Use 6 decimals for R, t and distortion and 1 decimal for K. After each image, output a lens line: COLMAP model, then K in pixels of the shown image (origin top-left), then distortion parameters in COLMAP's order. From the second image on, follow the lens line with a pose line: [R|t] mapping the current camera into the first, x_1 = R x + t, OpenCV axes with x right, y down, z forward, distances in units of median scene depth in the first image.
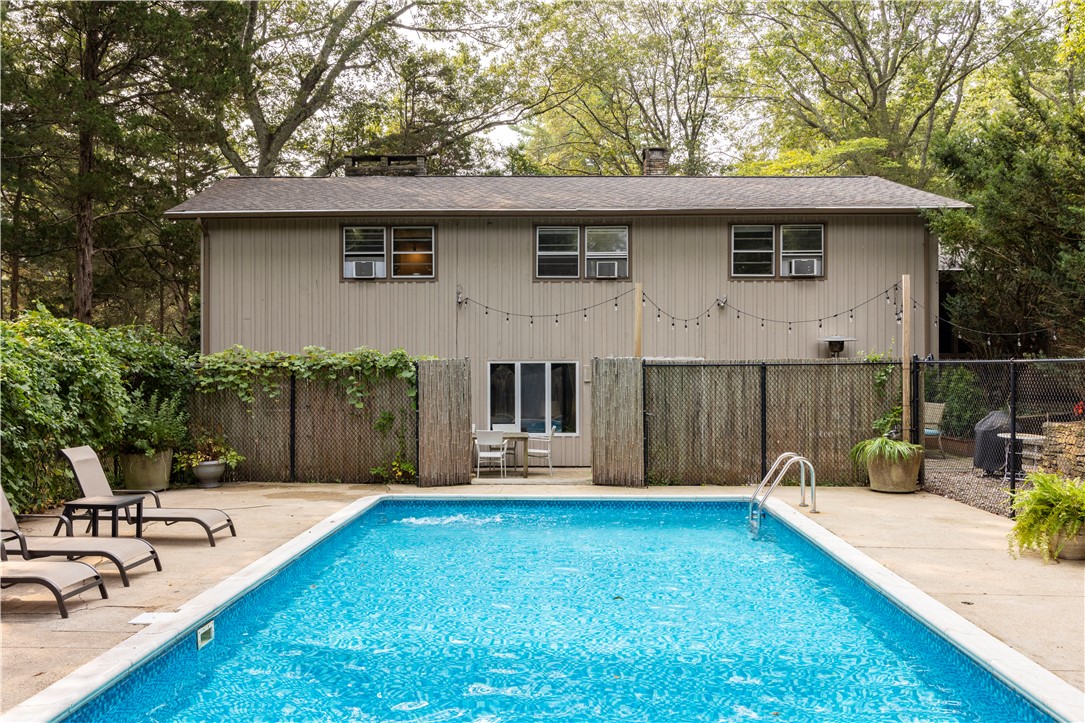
lens RADIAL K [[930.4, 0, 543.0], [0, 930.4, 359.5], [0, 0, 1]] dist [-0.030795, -0.001920]
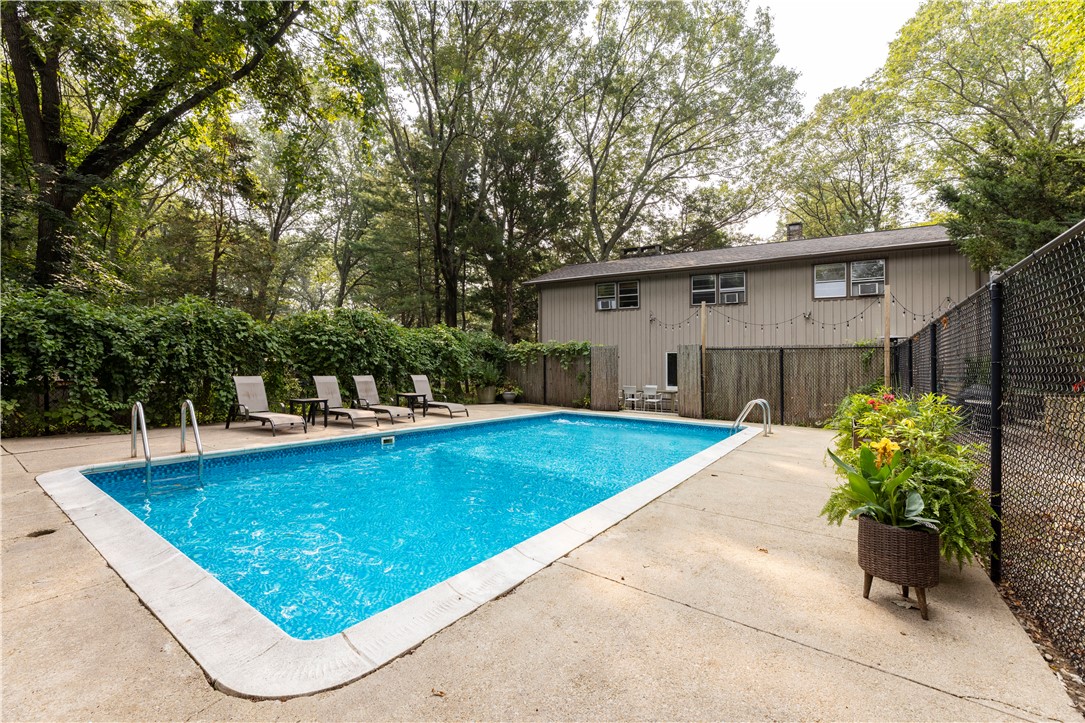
lens RADIAL K [[498.9, 0, 542.3], [0, 498.9, 362.6], [0, 0, 1]] dist [-0.002415, -0.000269]
pose [[0.826276, 0.018135, -0.562973, 0.364680], [-0.025794, 0.999651, -0.005656, 0.043247], [0.562675, 0.019194, 0.826456, 0.062652]]
